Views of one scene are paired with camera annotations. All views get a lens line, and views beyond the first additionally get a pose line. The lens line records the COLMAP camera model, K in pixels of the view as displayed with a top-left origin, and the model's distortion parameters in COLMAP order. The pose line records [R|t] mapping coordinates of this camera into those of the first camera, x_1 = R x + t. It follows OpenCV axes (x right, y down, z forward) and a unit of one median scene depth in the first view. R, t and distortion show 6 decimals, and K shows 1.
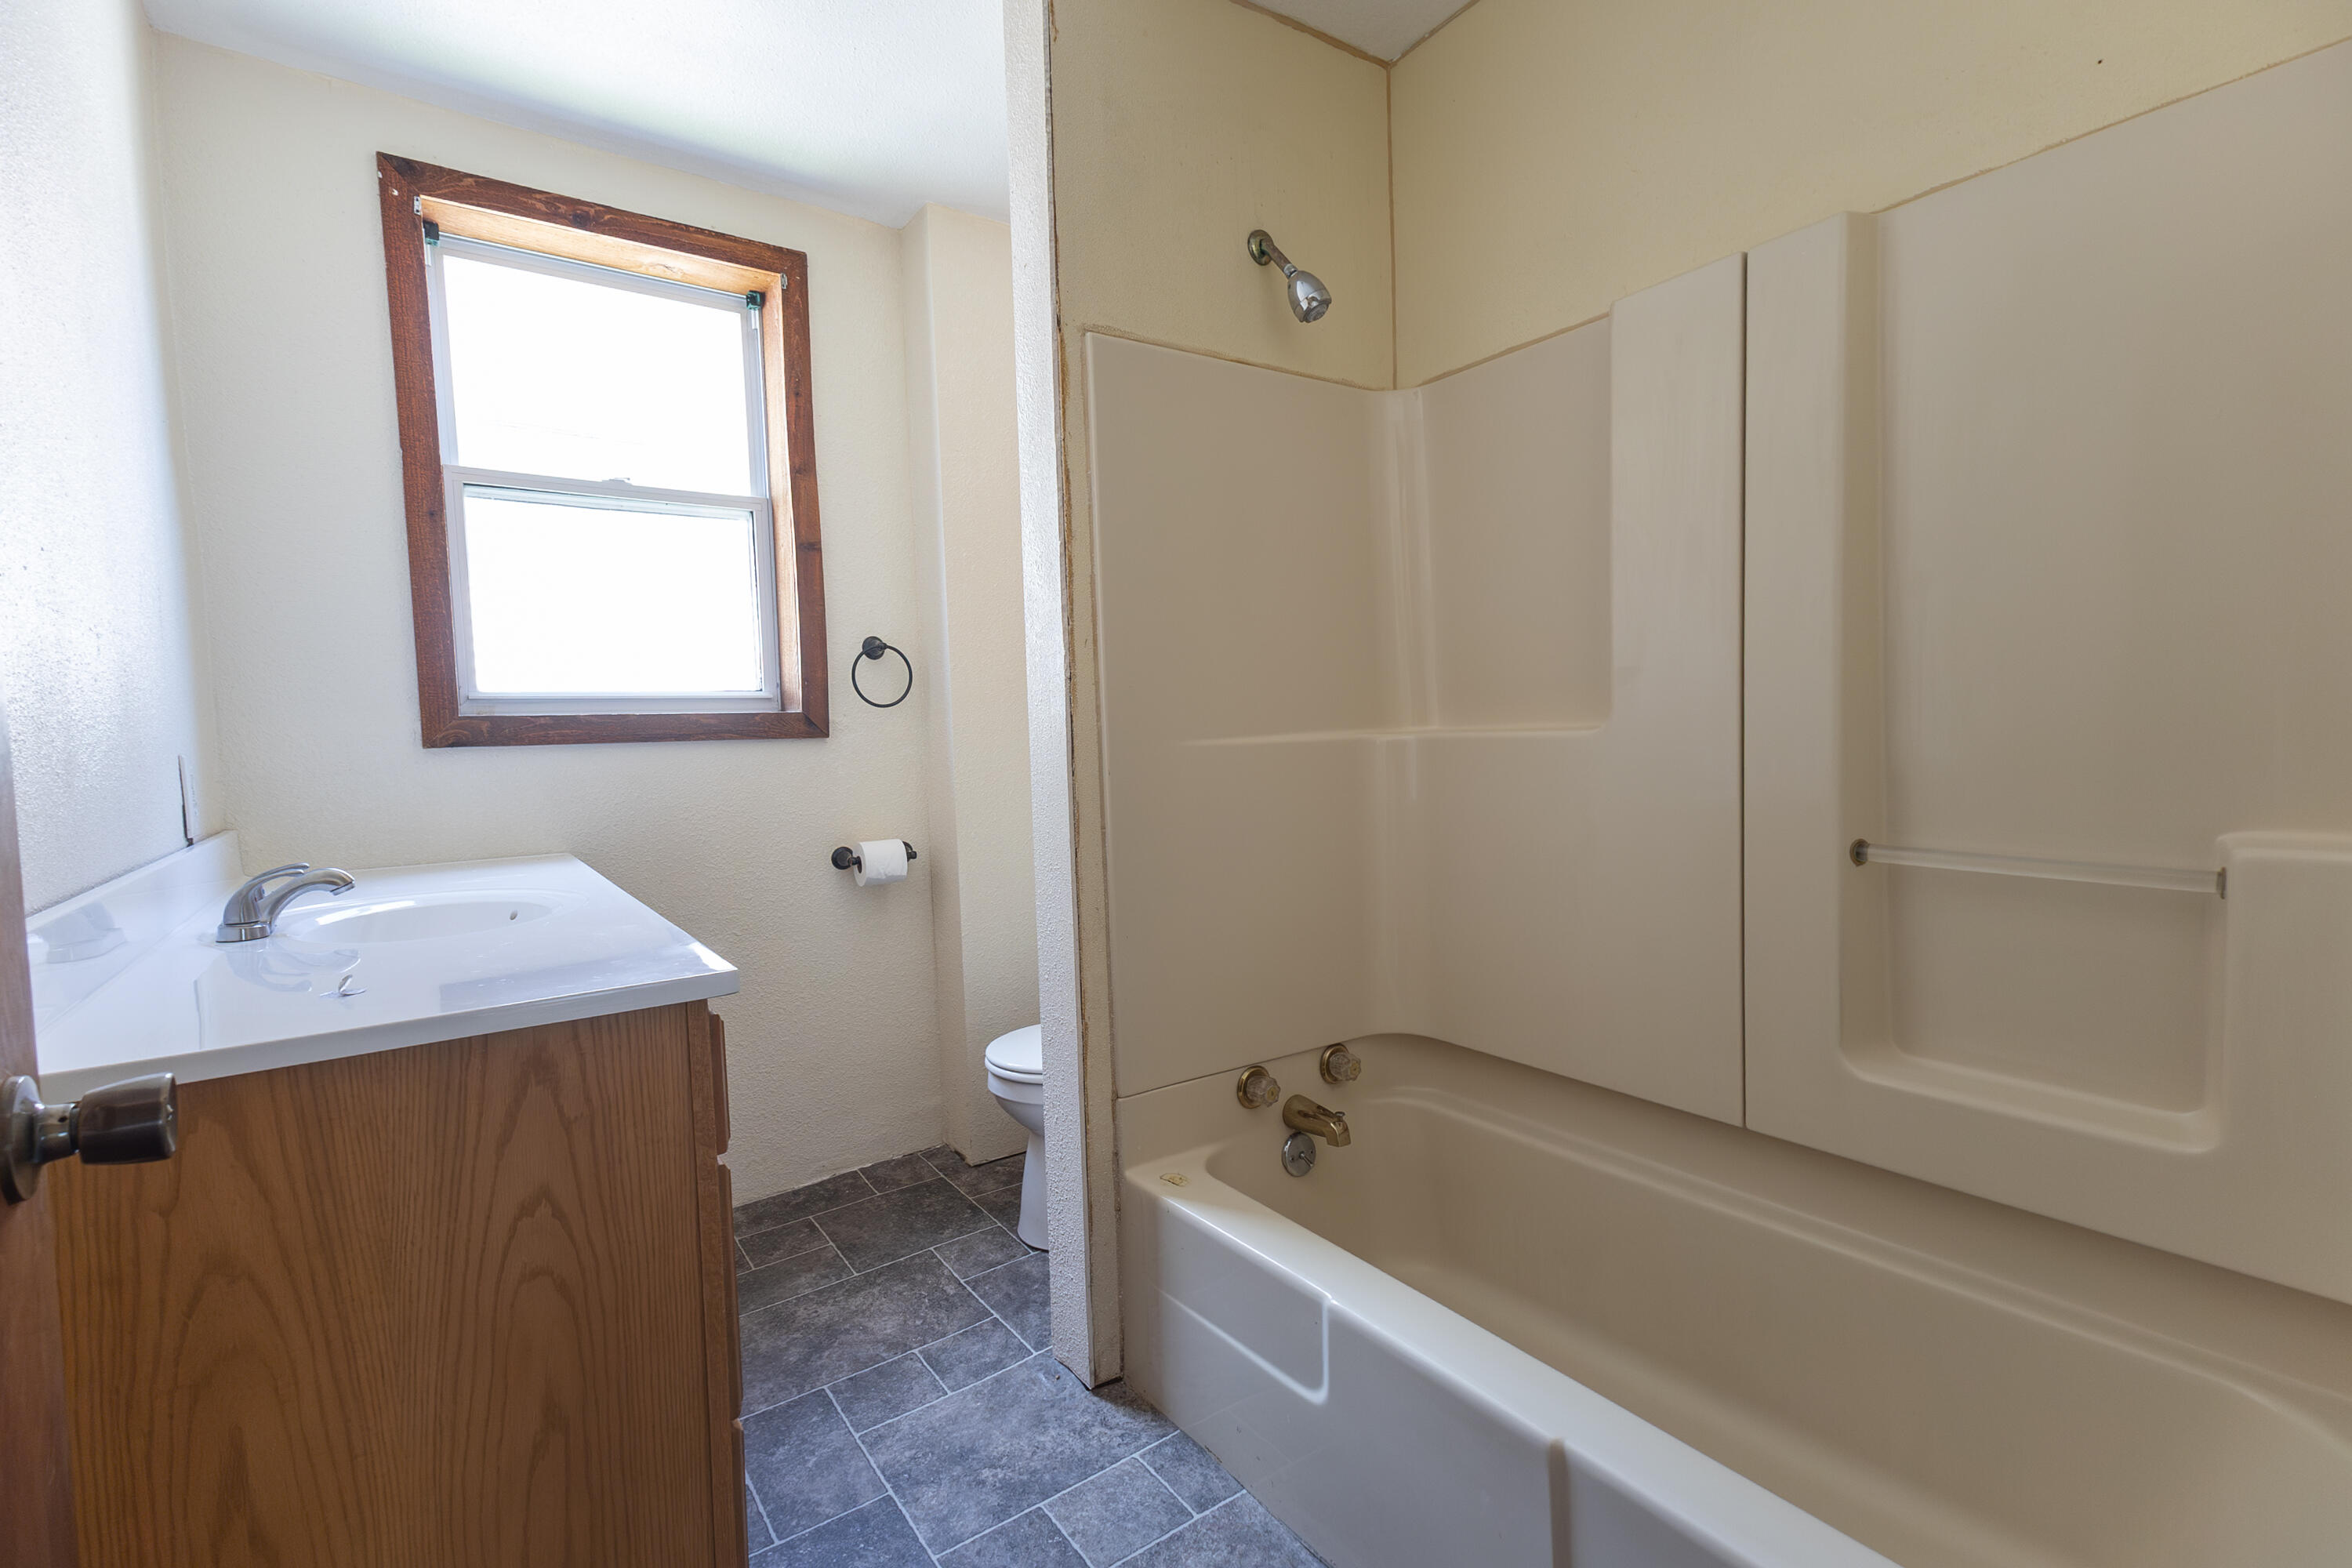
lens RADIAL K [[1097.1, 0, 1182.1], [0, 1097.1, 781.9], [0, 0, 1]] dist [0.027391, -0.008138]
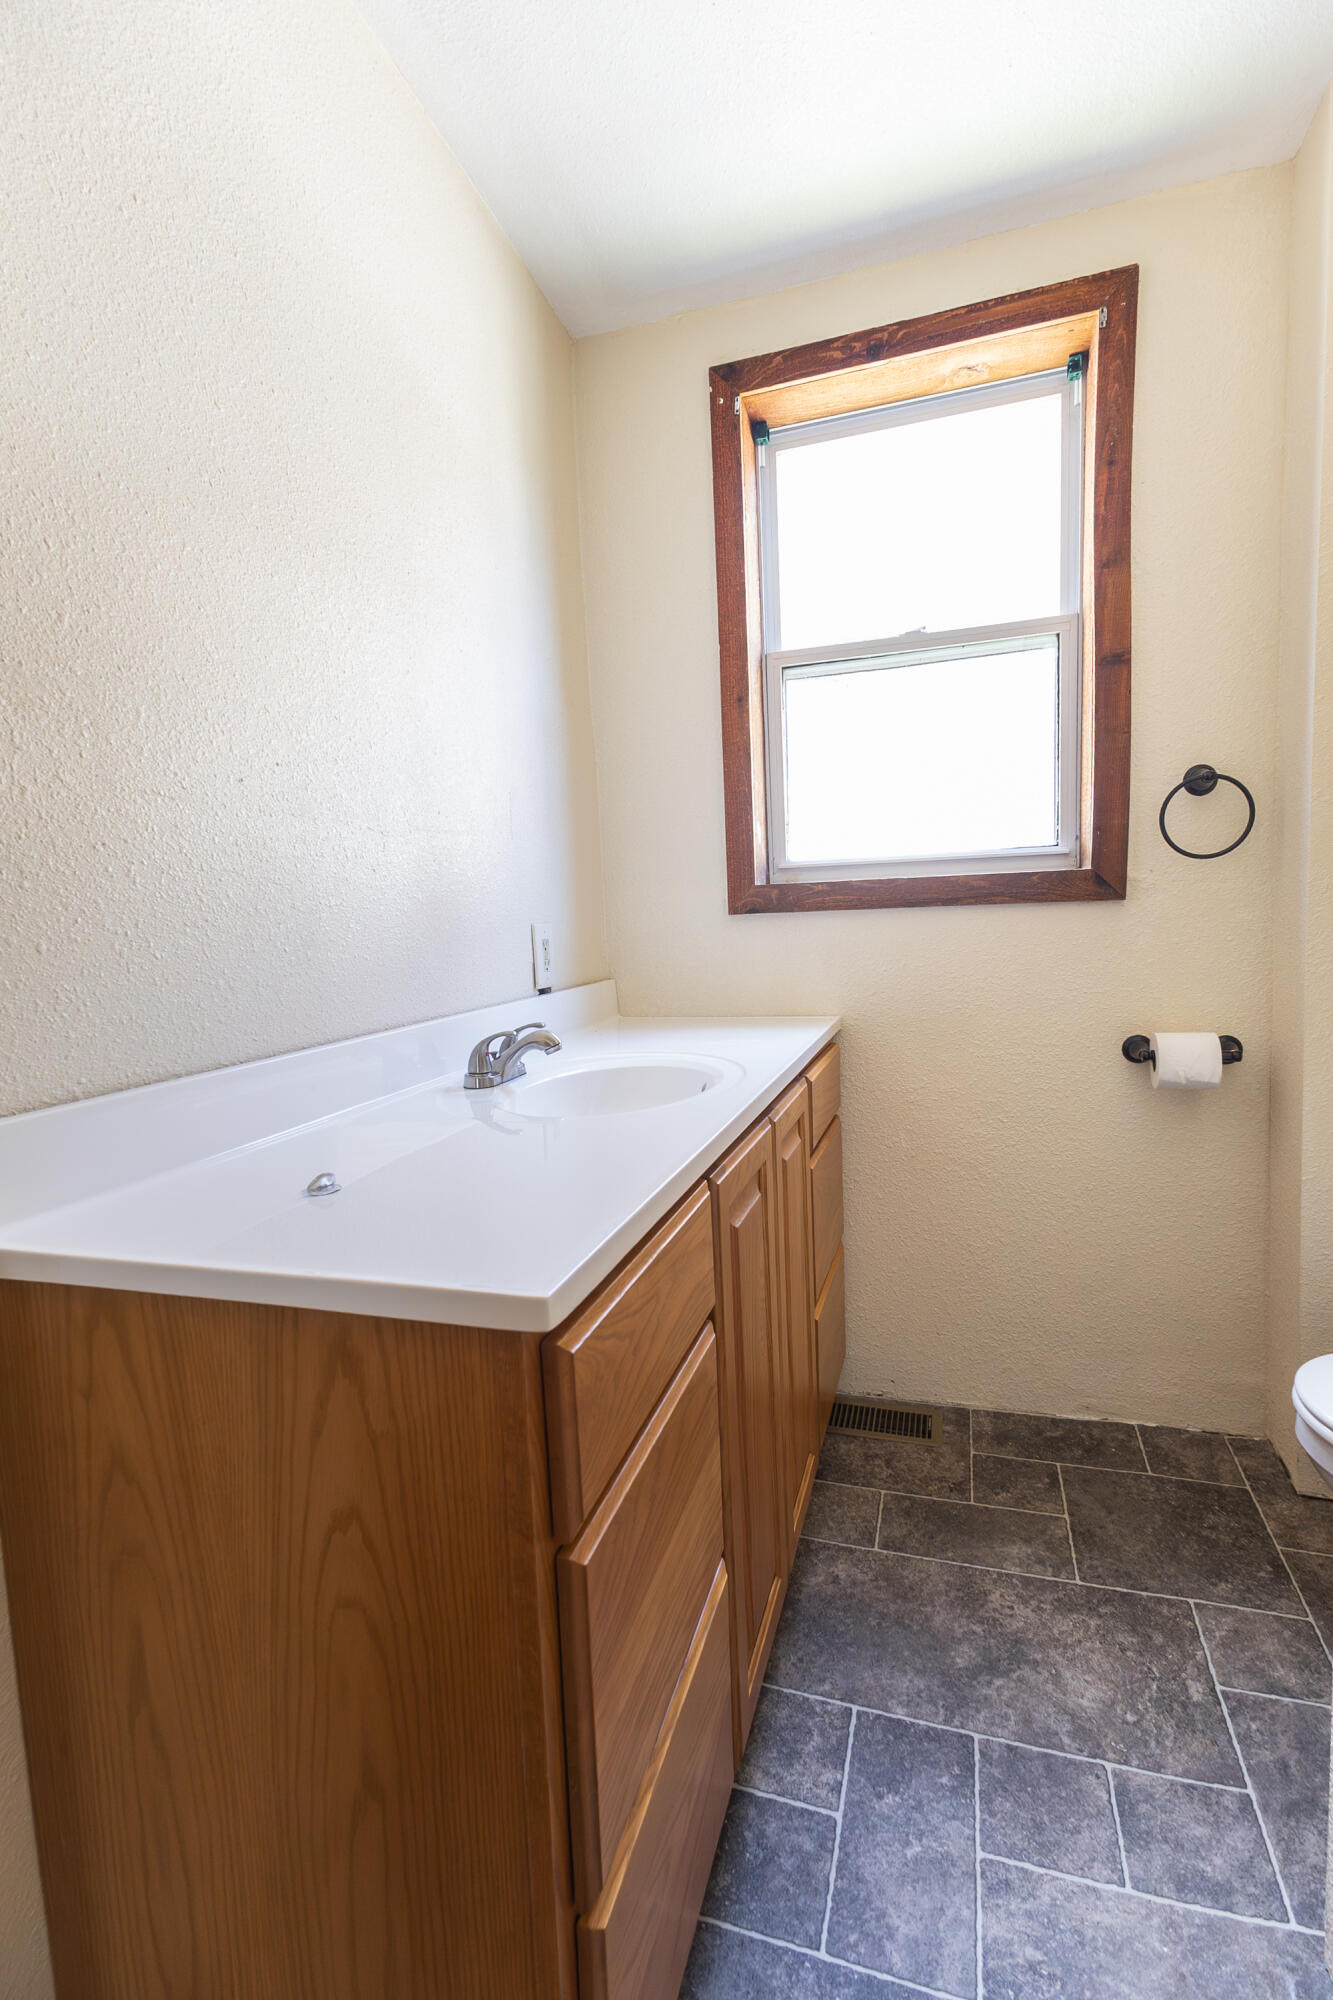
lens RADIAL K [[932.9, 0, 630.1], [0, 932.9, 1004.8], [0, 0, 1]] dist [0.027391, -0.008138]
pose [[0.595757, 0.082208, -0.798946, 0.021429], [-0.015165, 0.995722, 0.091147, -0.023654], [0.803021, -0.042186, 0.594455, 0.338081]]
